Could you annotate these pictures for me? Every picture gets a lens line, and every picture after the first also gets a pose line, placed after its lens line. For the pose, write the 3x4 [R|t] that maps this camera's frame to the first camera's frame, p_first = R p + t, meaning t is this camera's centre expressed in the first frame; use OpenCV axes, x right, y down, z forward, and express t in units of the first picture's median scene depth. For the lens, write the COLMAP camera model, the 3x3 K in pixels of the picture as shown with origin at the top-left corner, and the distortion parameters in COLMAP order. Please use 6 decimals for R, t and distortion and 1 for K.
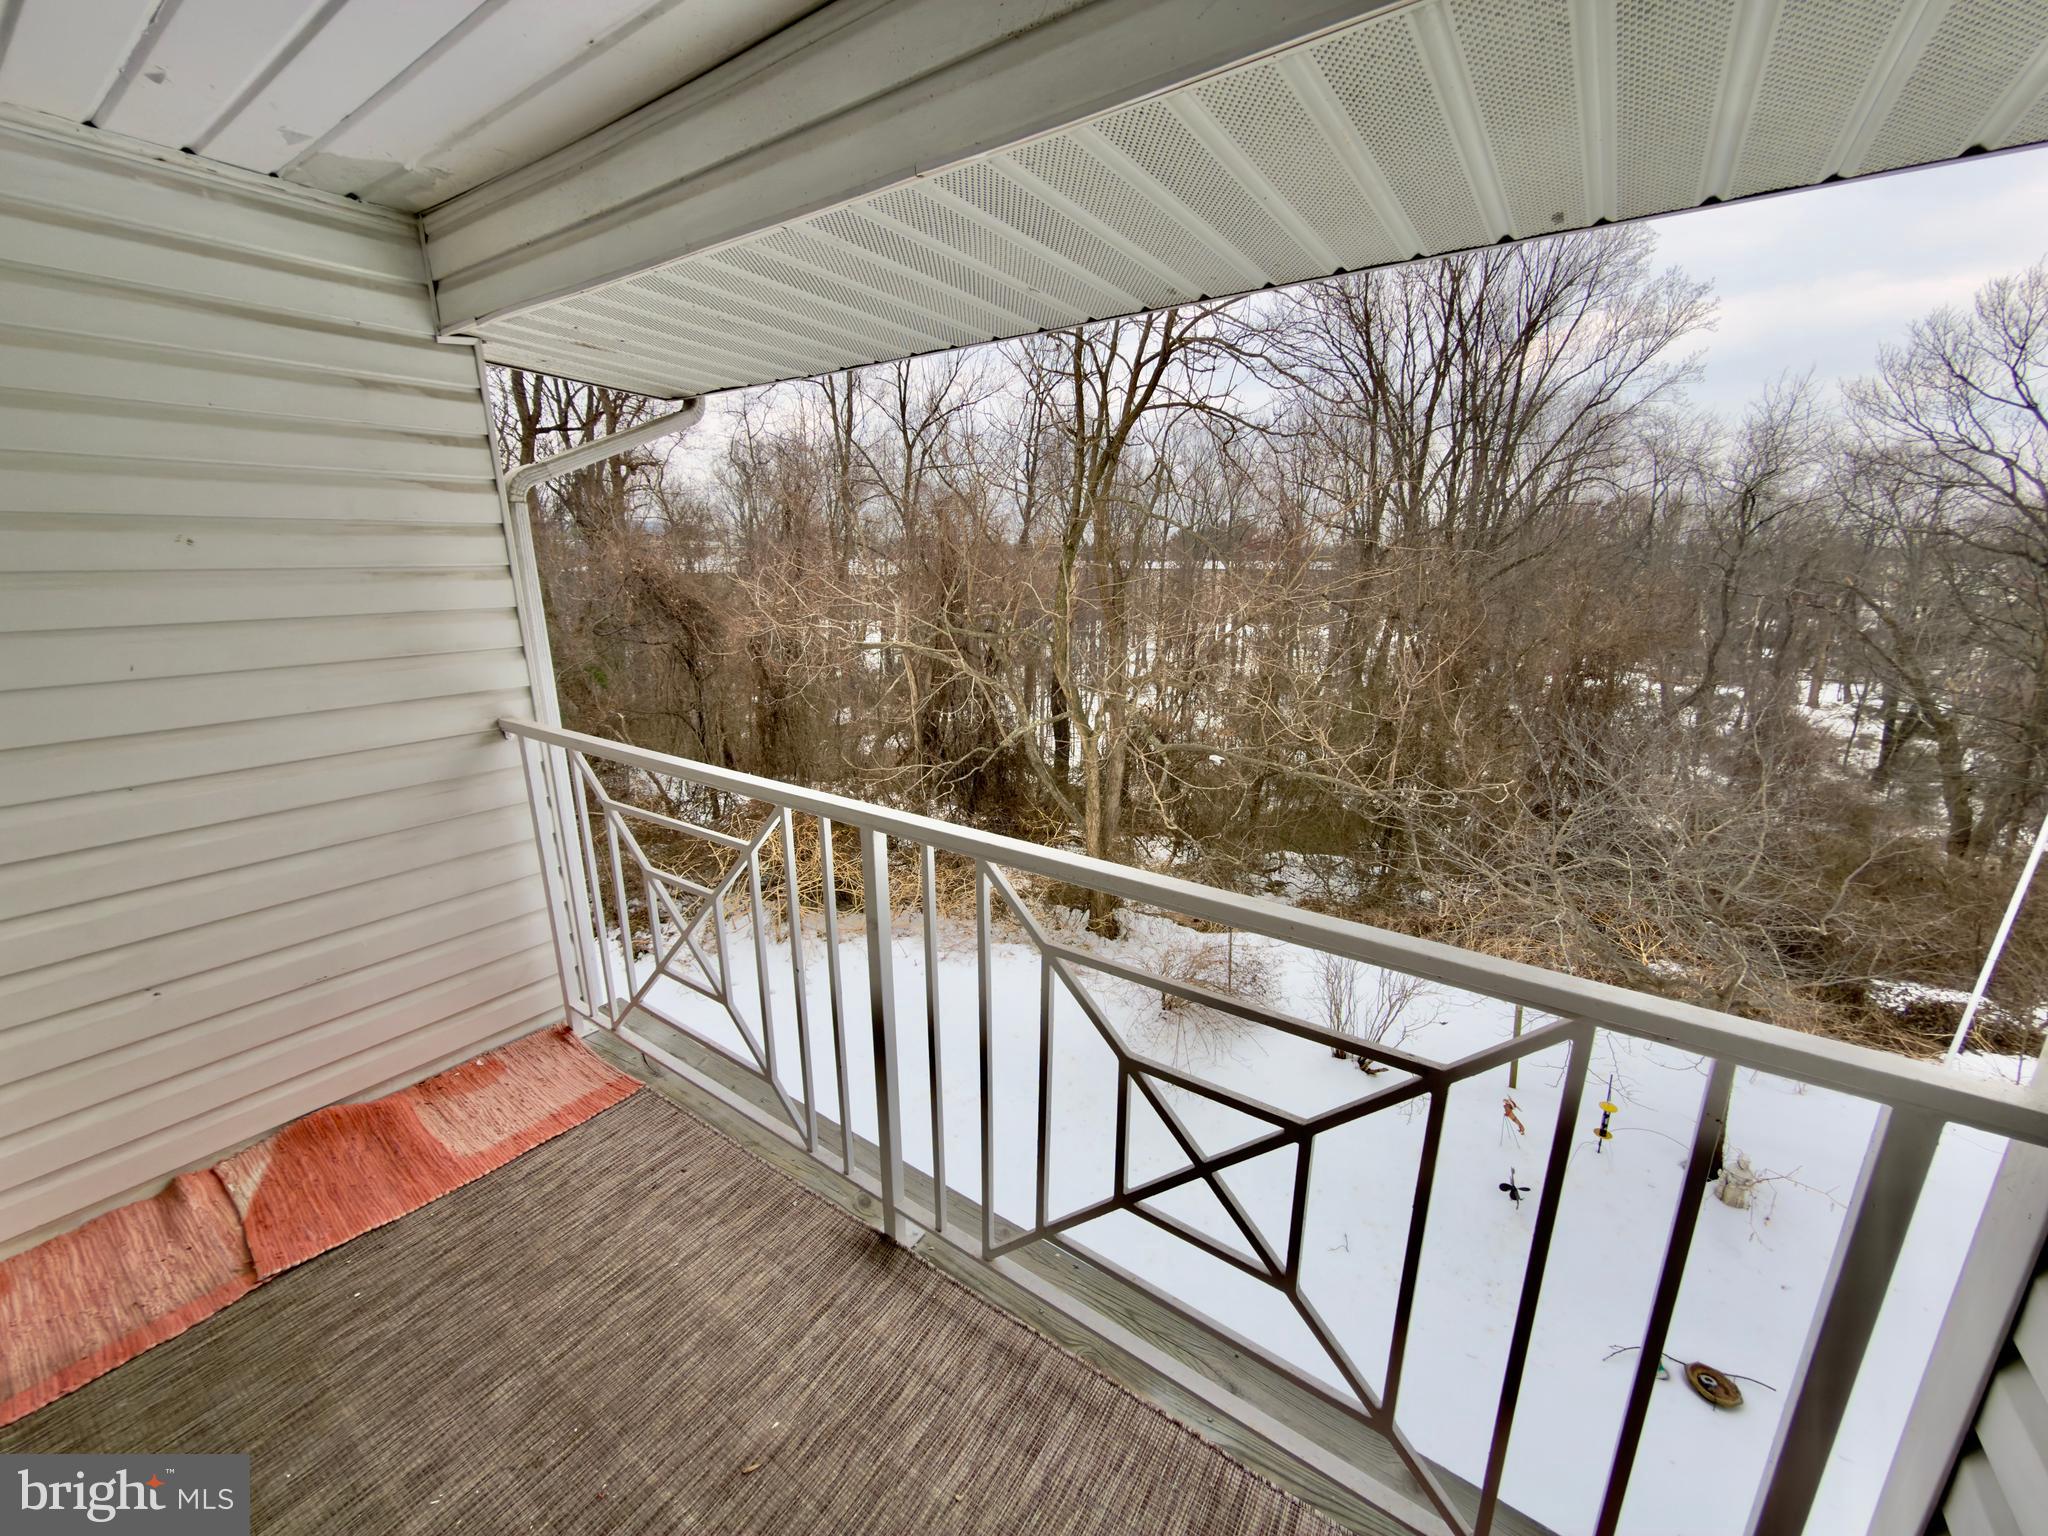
lens RADIAL K [[799.9, 0, 1028.5], [0, 799.9, 779.8], [0, 0, 1]] dist [0.000118, 0.000032]
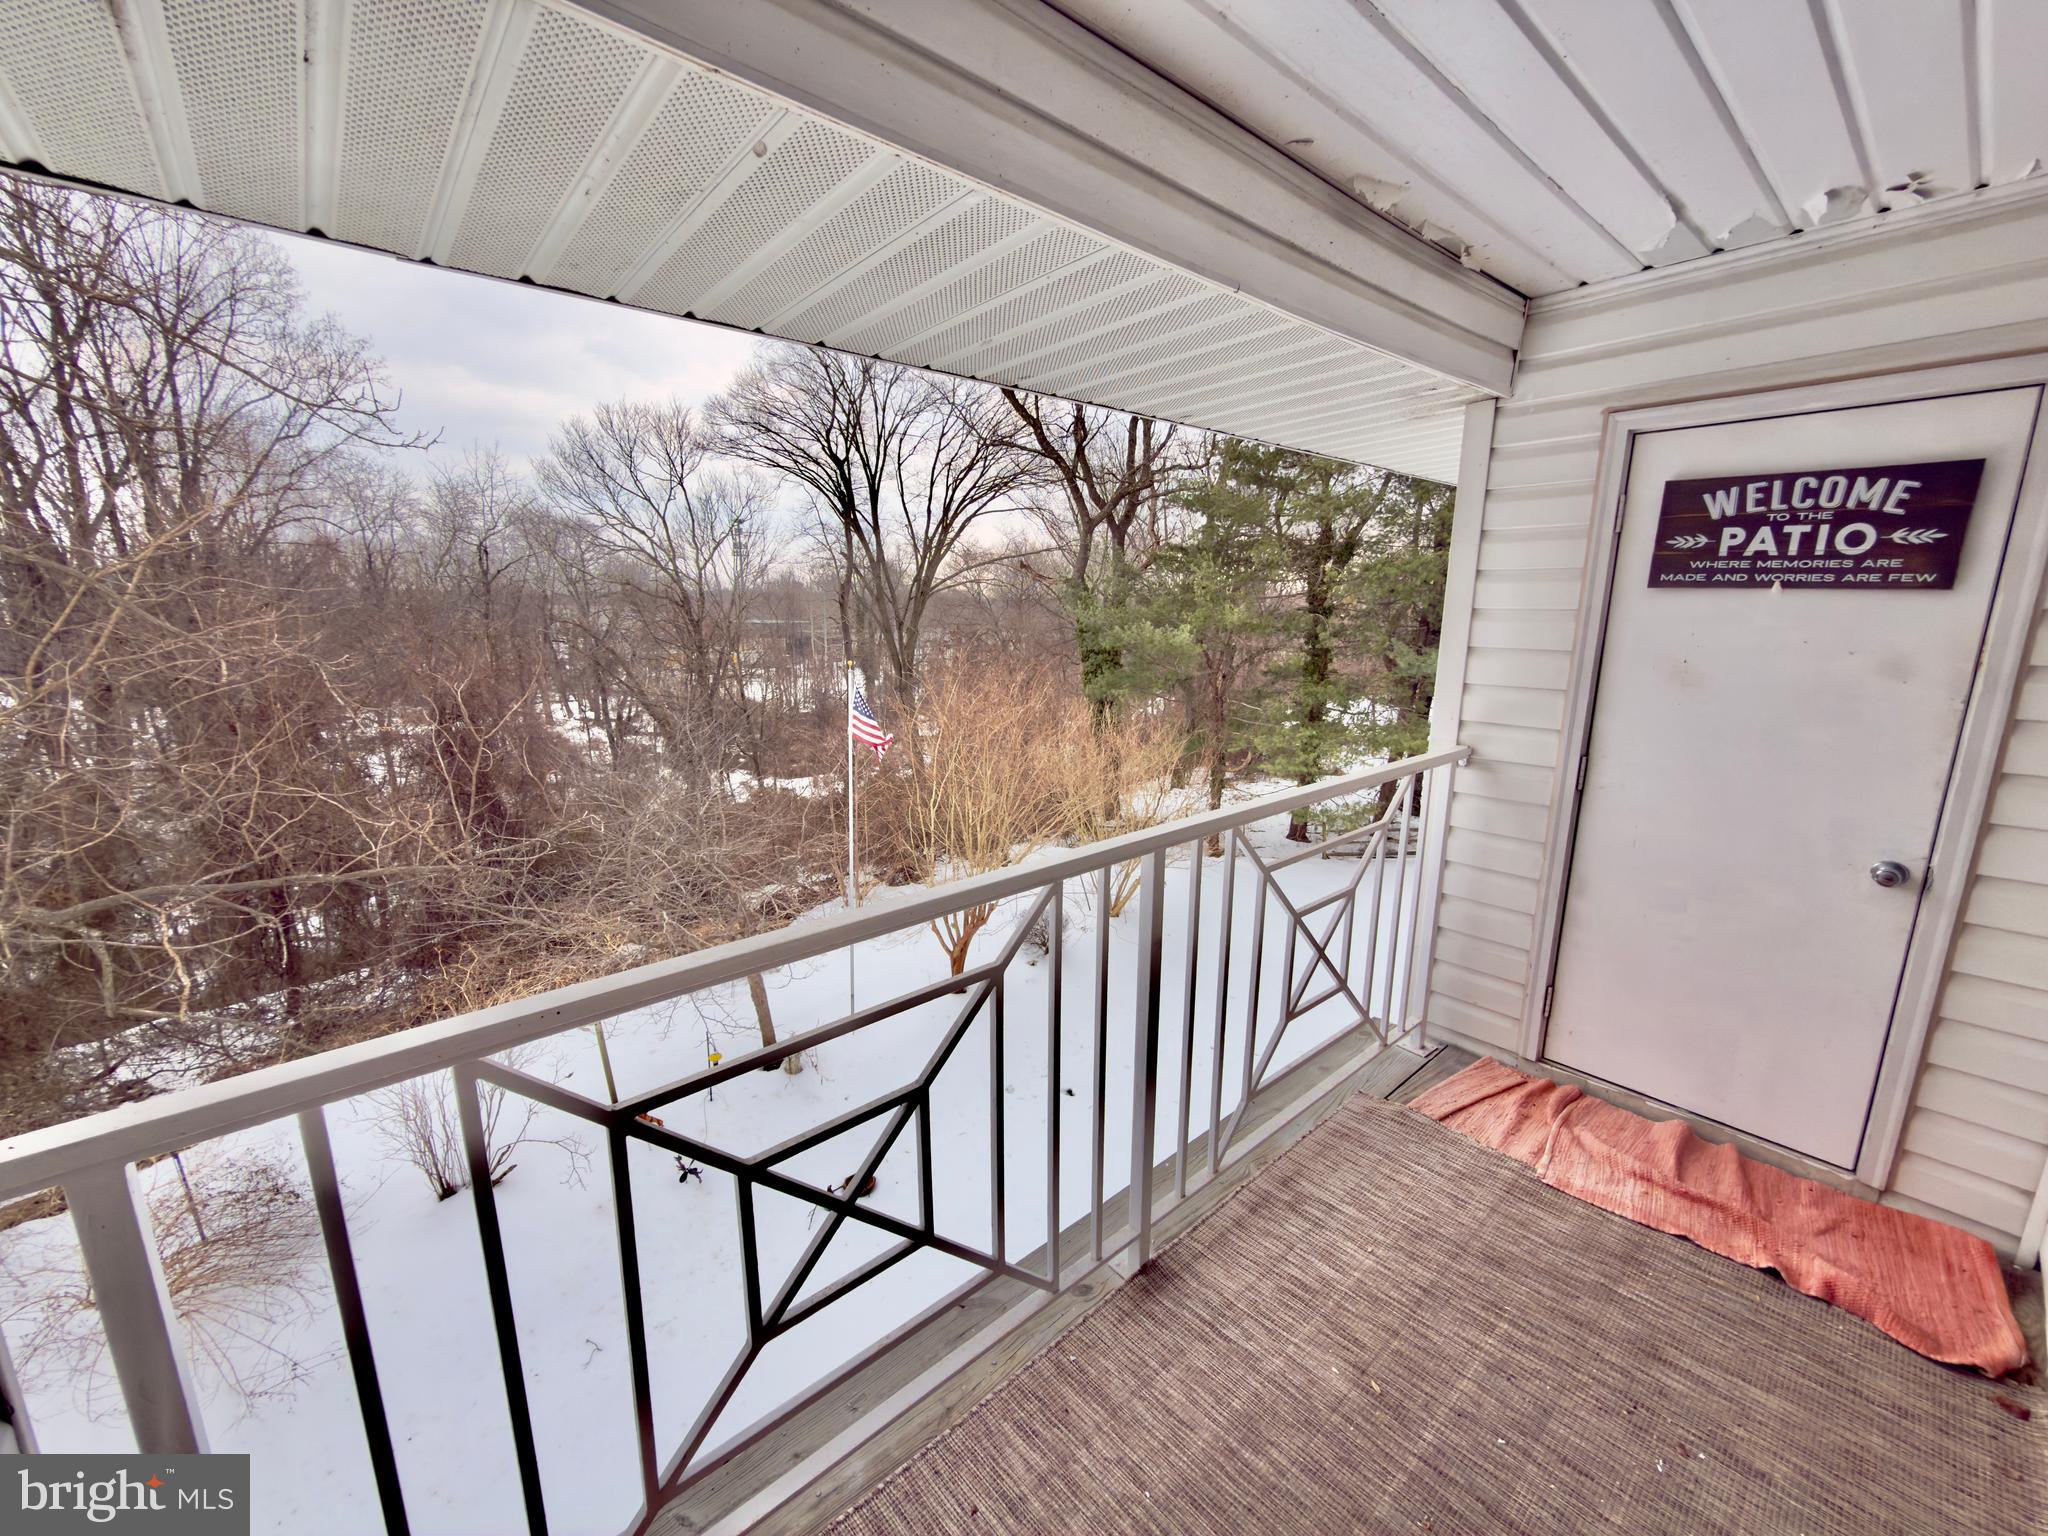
lens RADIAL K [[812.2, 0, 1025.6], [0, 812.2, 770.4], [0, 0, 1]] dist [-0.001742, 0.000208]
pose [[0.246251, -0.202978, 0.947713, -0.612528], [0.266826, 0.954236, 0.135044, -0.108425], [-0.931753, 0.219620, 0.289142, 0.422542]]
